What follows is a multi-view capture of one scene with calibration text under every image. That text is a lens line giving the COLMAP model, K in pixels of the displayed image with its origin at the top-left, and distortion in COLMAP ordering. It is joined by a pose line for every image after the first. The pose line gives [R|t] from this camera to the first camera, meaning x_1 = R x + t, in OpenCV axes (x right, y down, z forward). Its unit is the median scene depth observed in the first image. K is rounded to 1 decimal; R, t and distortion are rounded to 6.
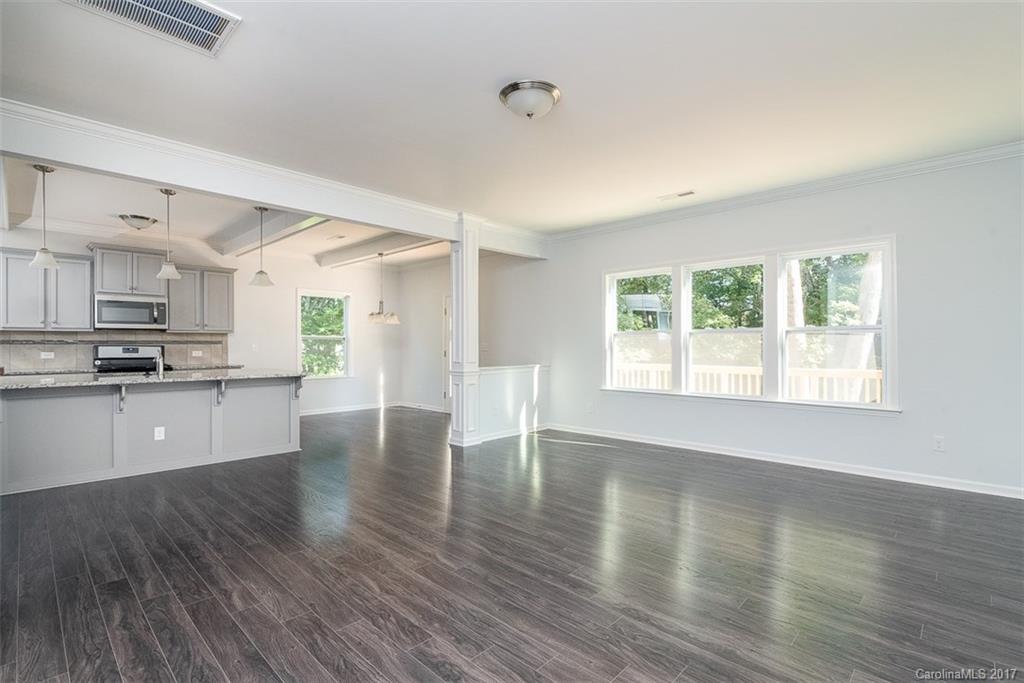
lens RADIAL K [[479.8, 0, 507.5], [0, 479.8, 343.9], [0, 0, 1]] dist [0.000505, -0.000027]
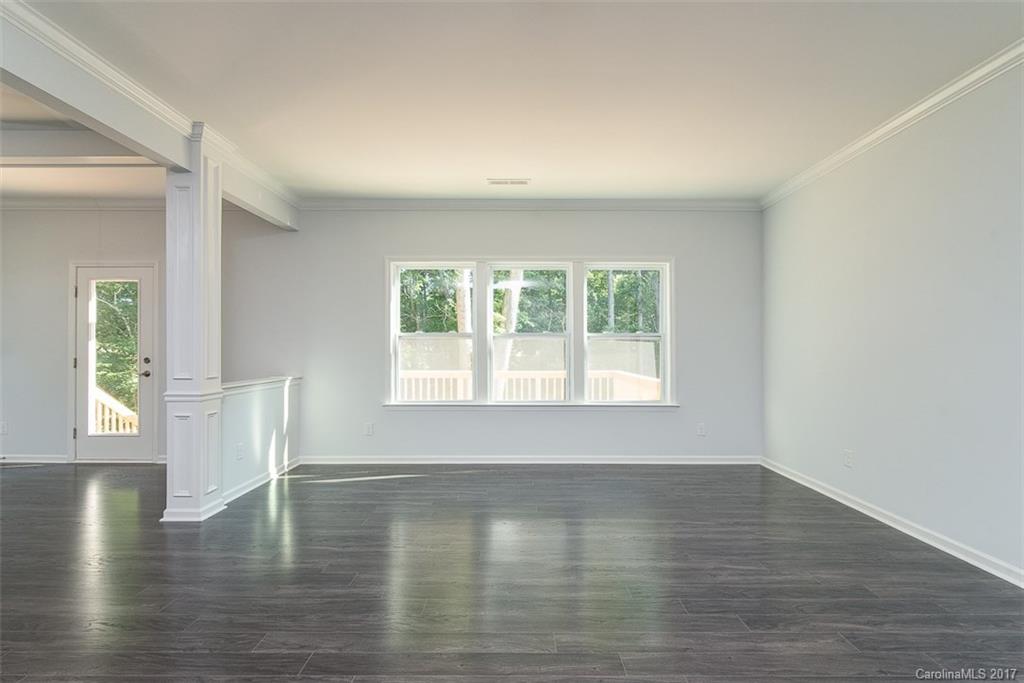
lens RADIAL K [[479.8, 0, 512.8], [0, 479.8, 343.5], [0, 0, 1]] dist [0.000505, -0.000027]
pose [[0.721157, 0.012500, 0.692659, -0.202750], [-0.005372, 0.999908, -0.012452, 0.001922], [-0.692751, 0.005259, 0.721158, 0.279968]]
